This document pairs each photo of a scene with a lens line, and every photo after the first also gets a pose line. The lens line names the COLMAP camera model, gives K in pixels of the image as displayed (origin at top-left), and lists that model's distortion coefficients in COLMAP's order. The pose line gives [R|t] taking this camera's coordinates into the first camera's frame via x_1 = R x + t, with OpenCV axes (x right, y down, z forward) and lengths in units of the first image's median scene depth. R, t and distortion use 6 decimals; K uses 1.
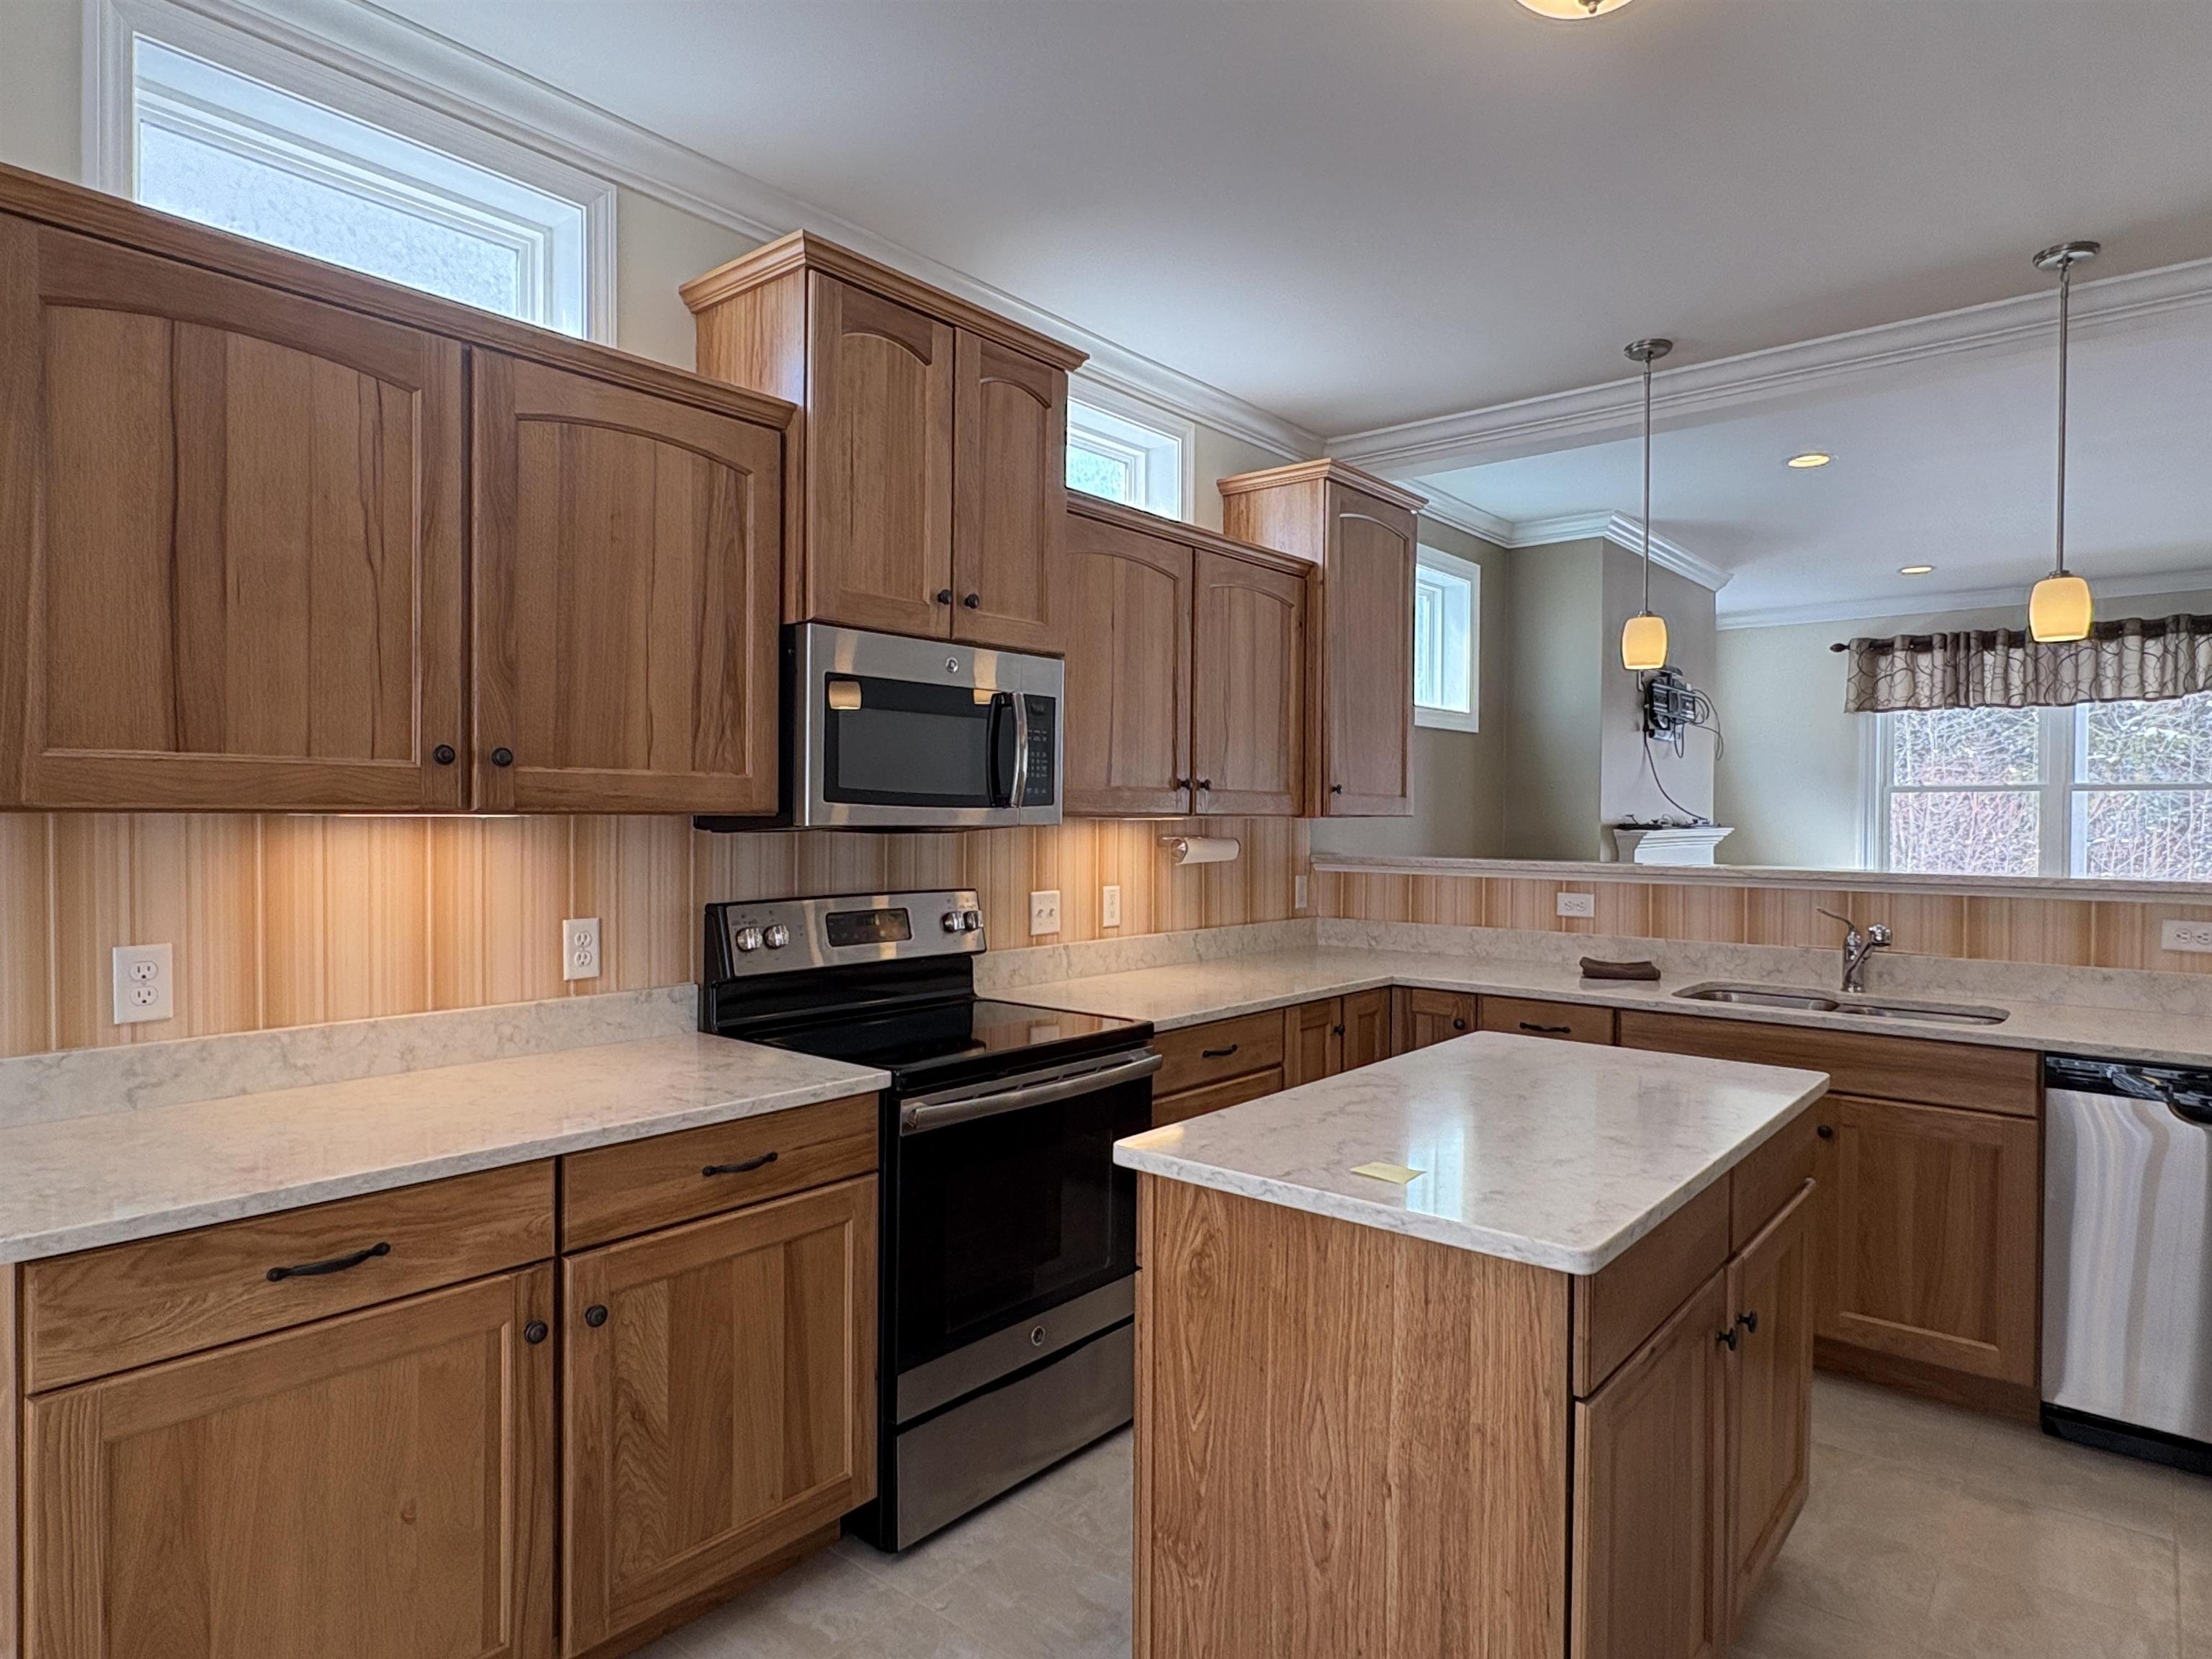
lens RADIAL K [[1270.1, 0, 1101.0], [0, 1270.1, 835.9], [0, 0, 1]] dist [0.001644, 0.003576]
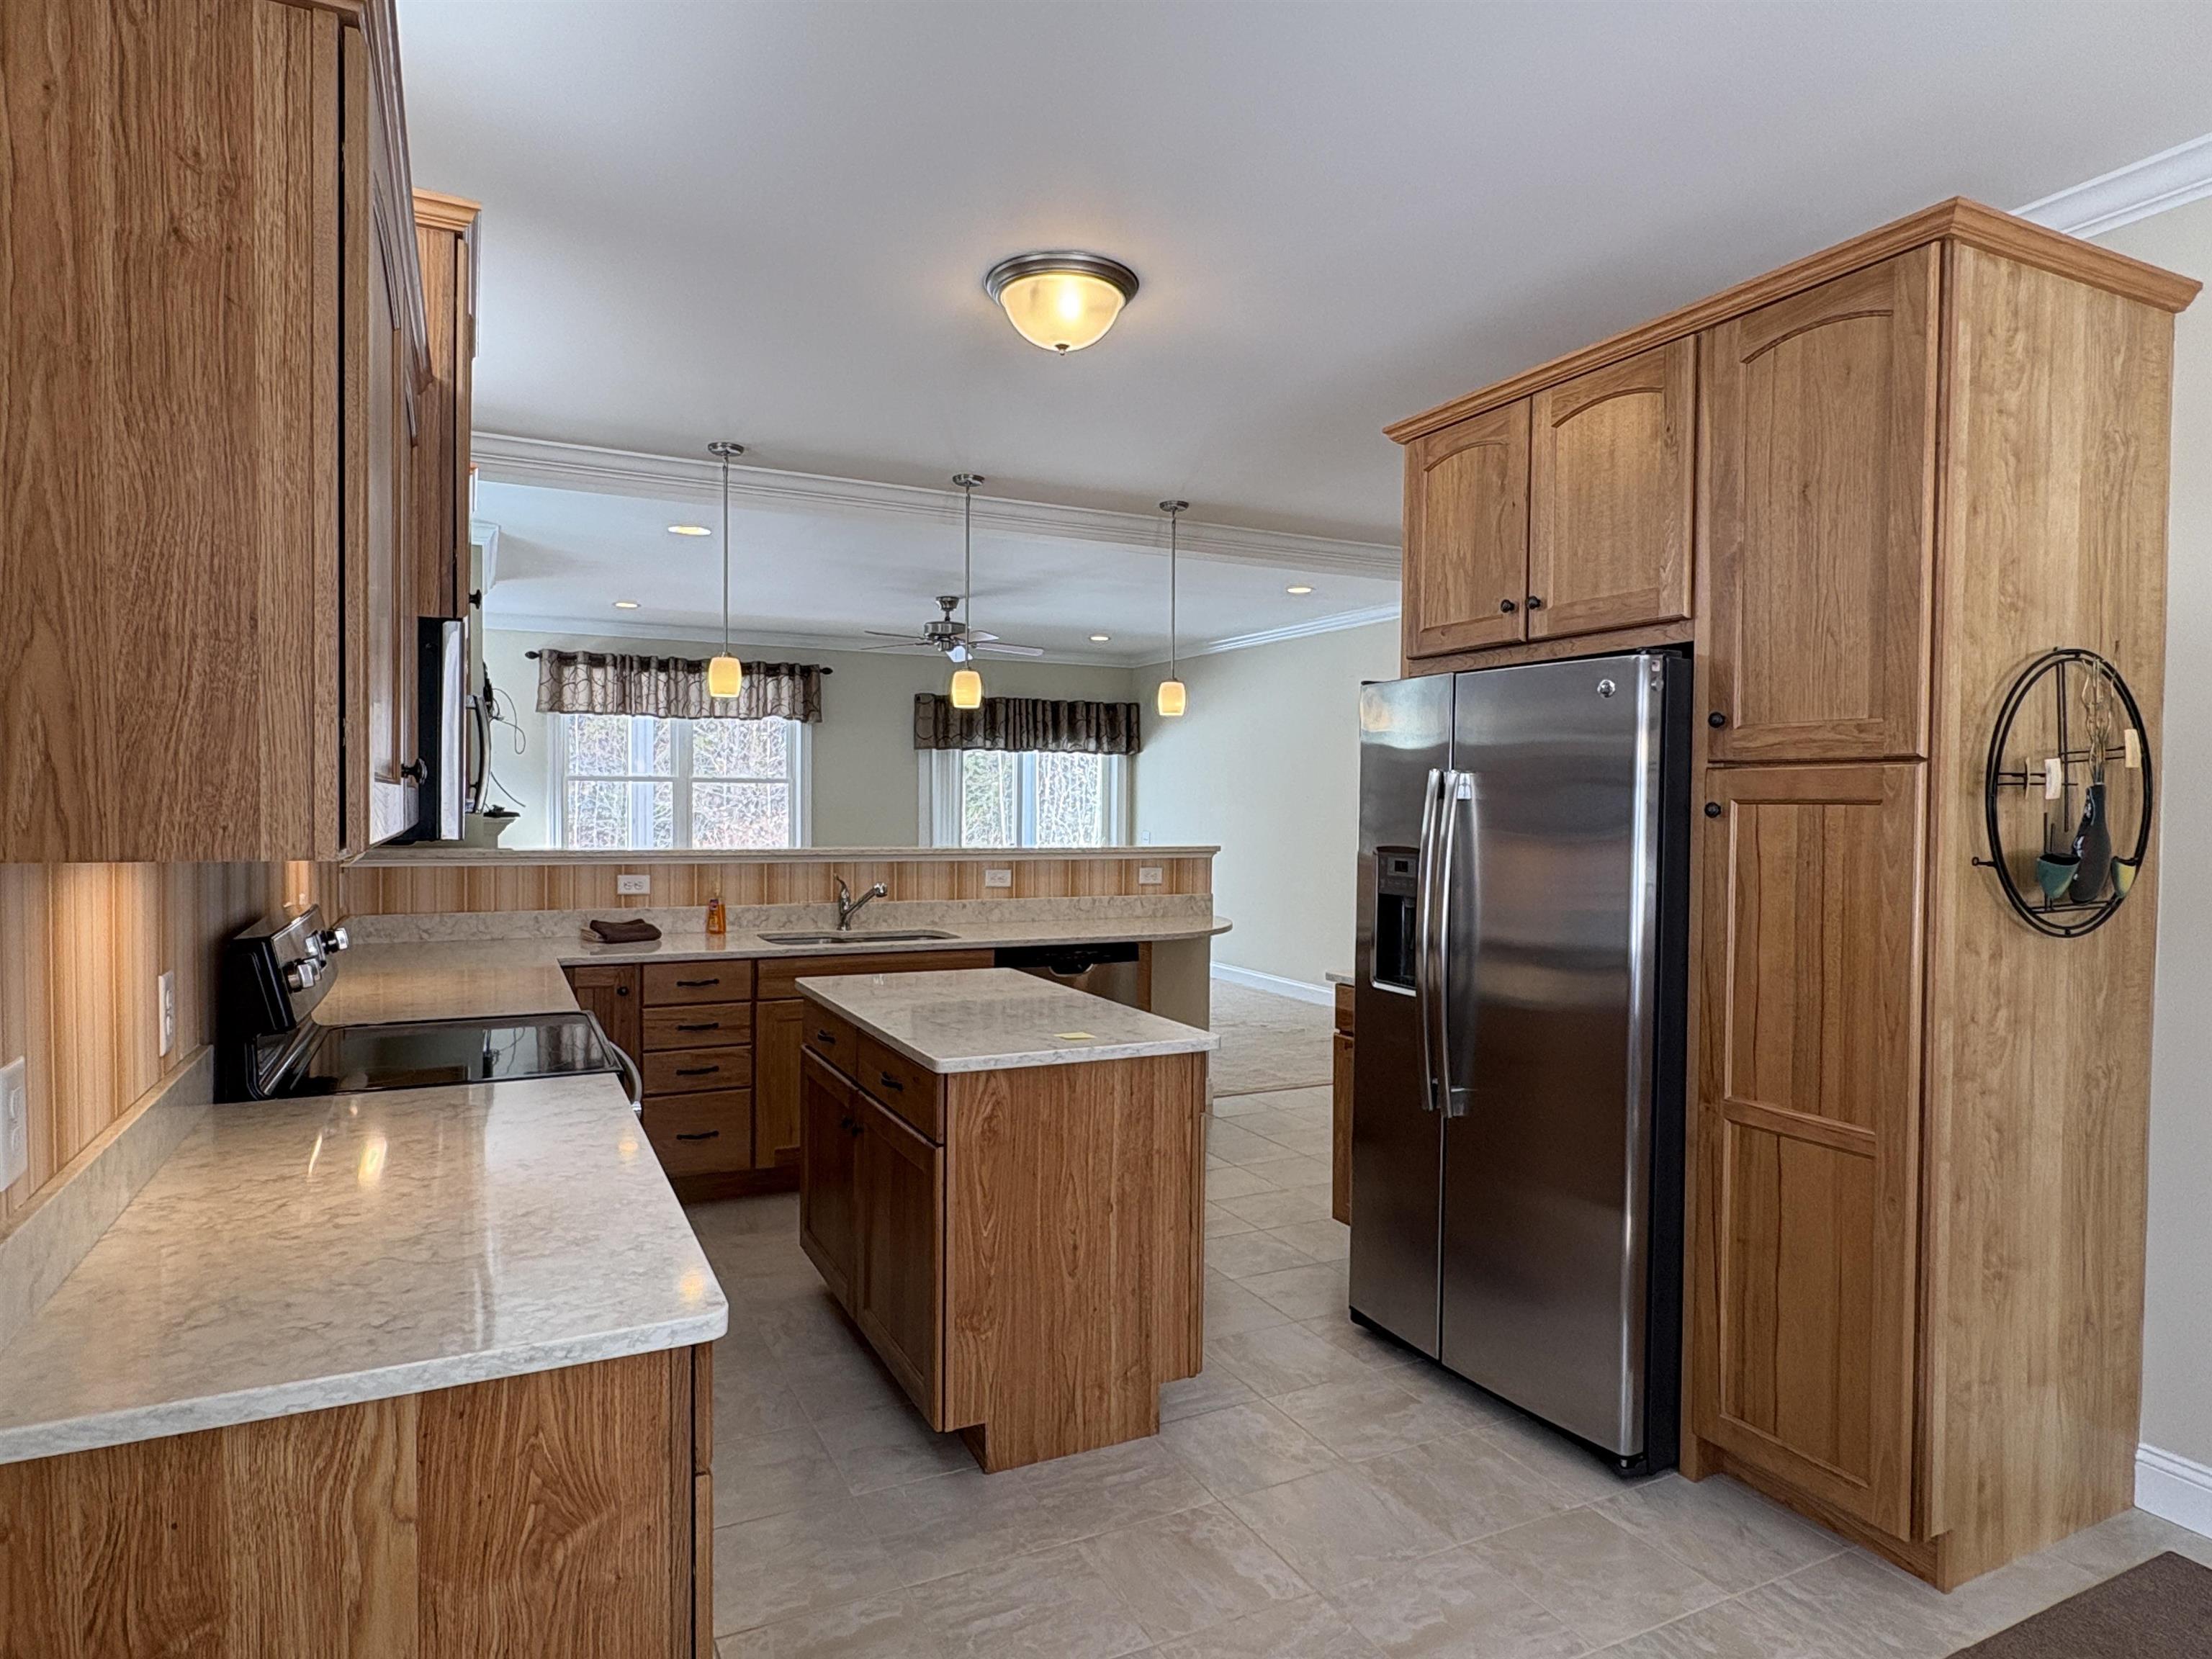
lens RADIAL K [[1270.1, 0, 1101.0], [0, 1270.1, 835.9], [0, 0, 1]] dist [0.001644, 0.003576]
pose [[0.402439, -0.026582, 0.915061, -0.680184], [0.007094, 0.999639, 0.025919, -0.024035], [-0.915419, -0.003940, 0.402482, 0.149219]]
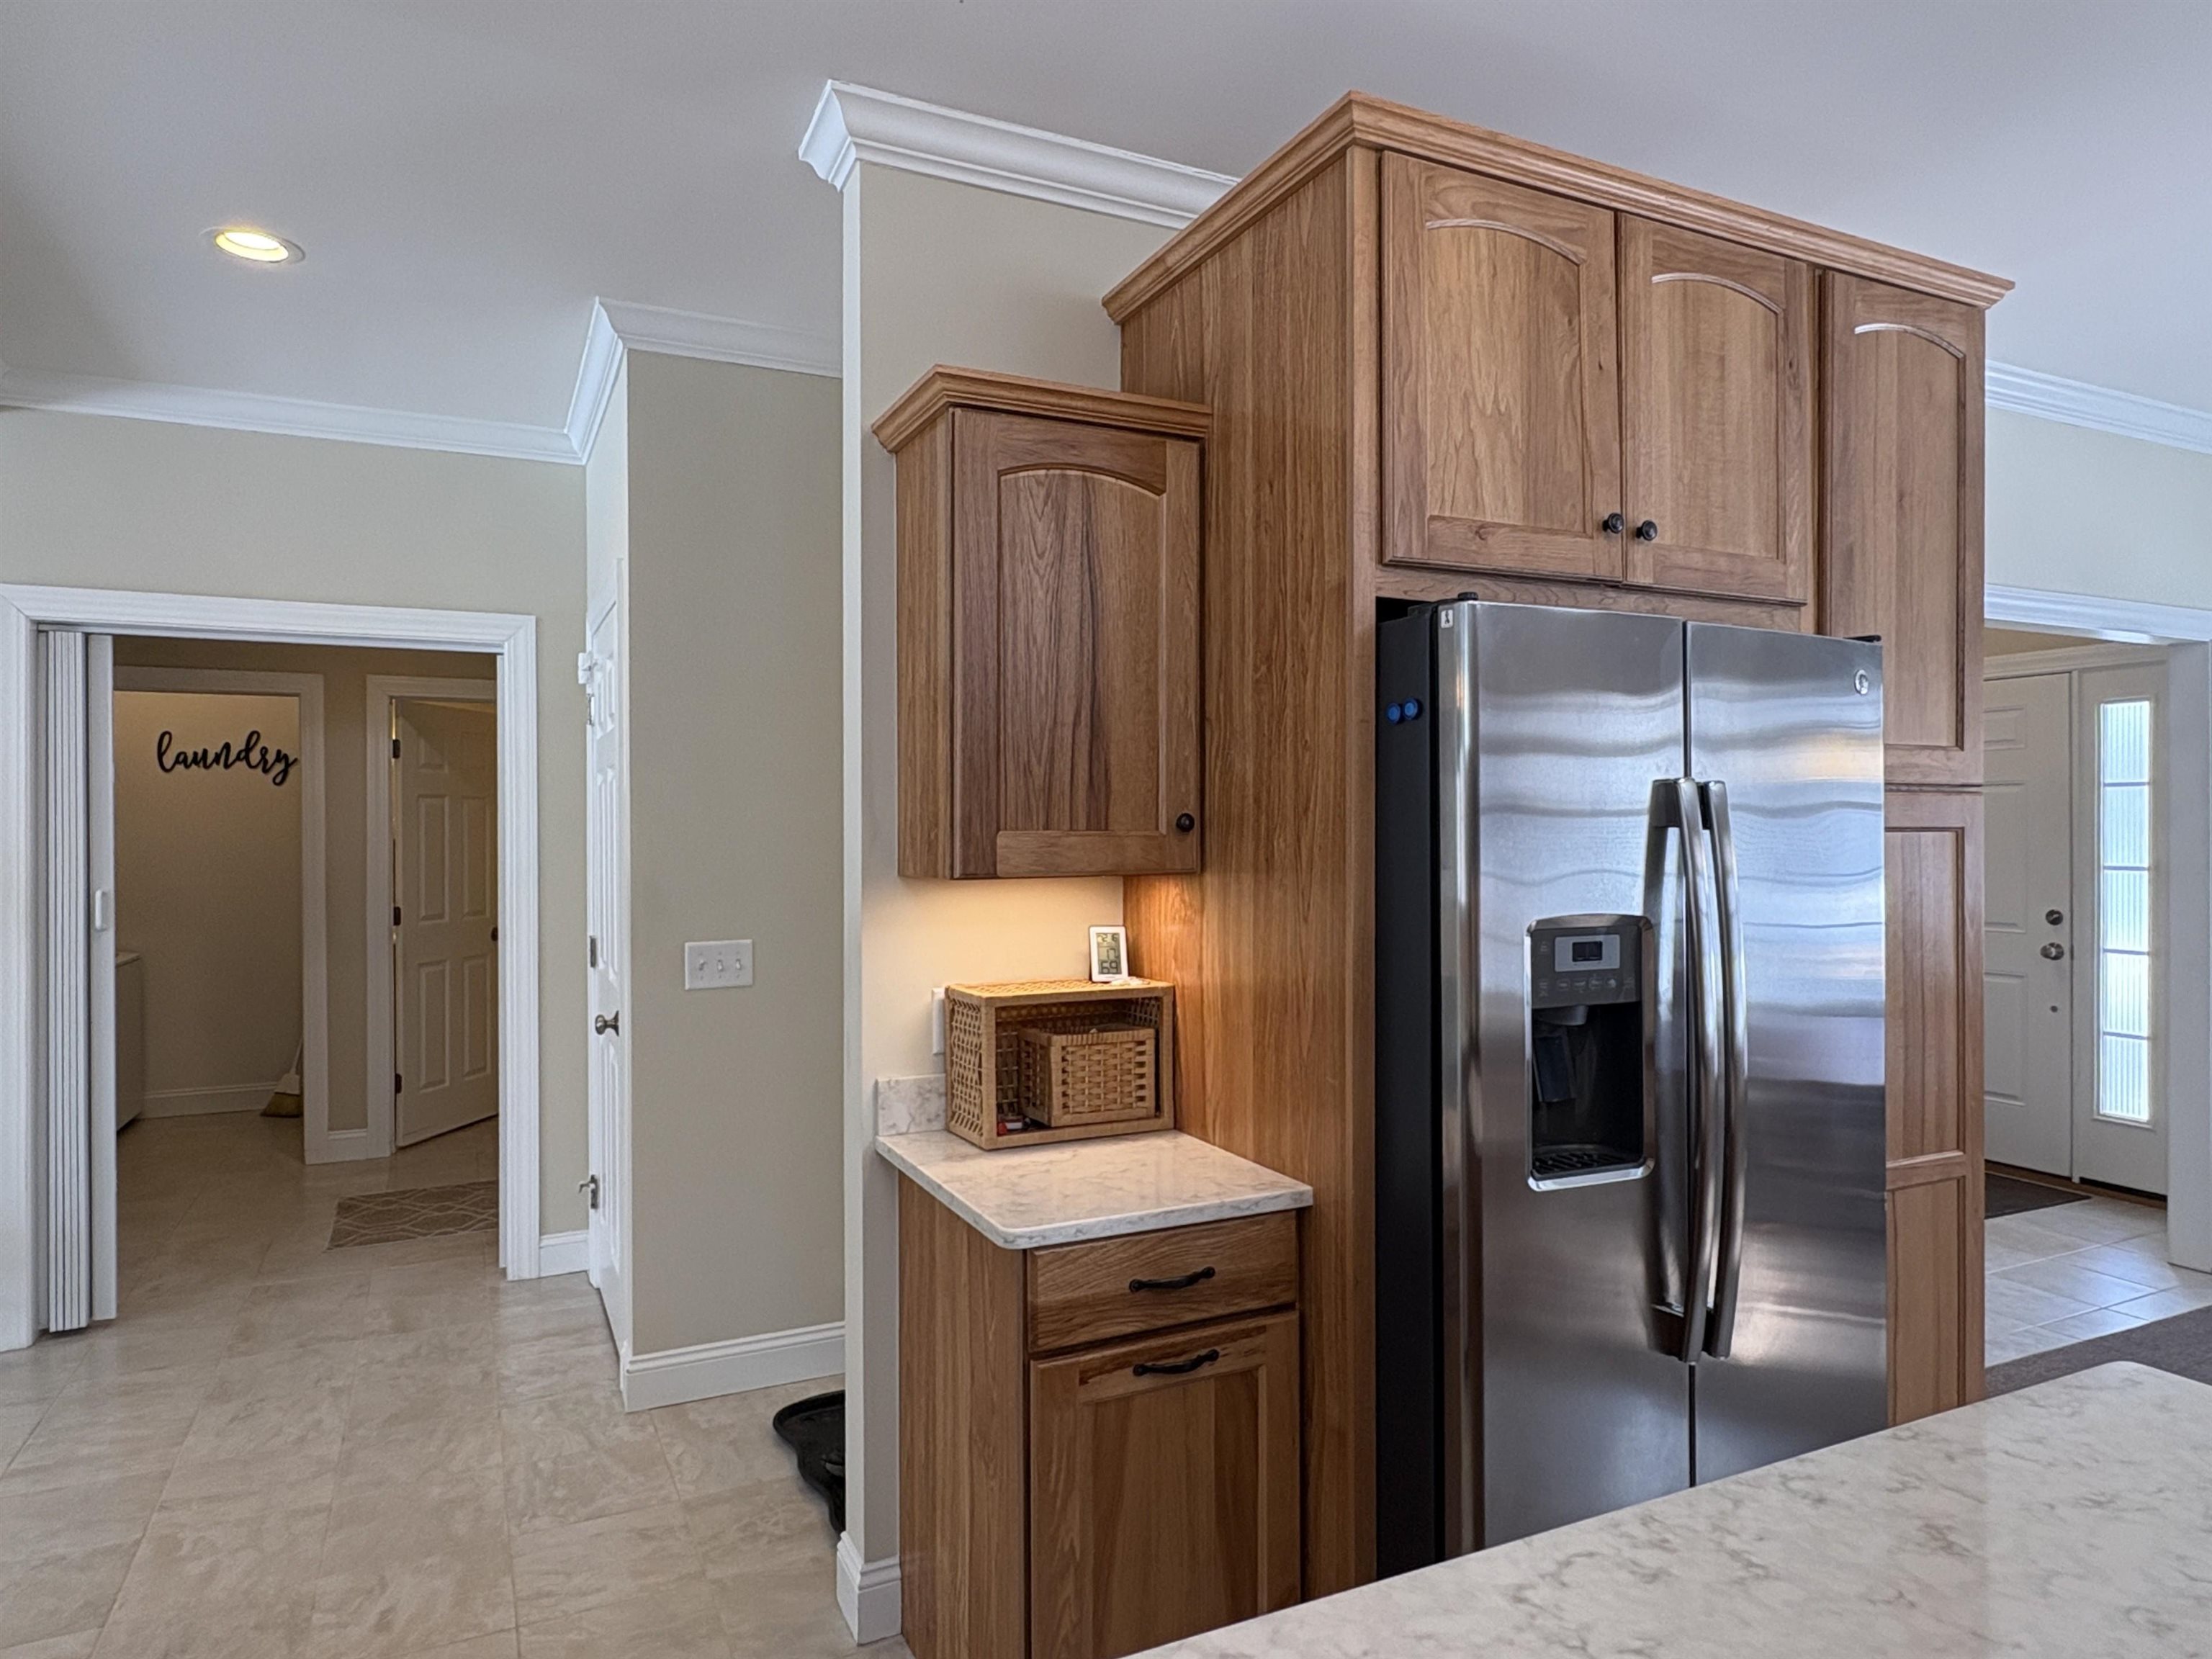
lens RADIAL K [[1323.2, 0, 1106.0], [0, 1323.2, 829.5], [0, 0, 1]] dist [0.002821, 0.005080]
pose [[-0.910998, -0.008511, 0.412322, 0.275167], [-0.000547, 0.999811, 0.019429, -0.035860], [-0.412409, 0.017474, -0.910831, 0.931180]]
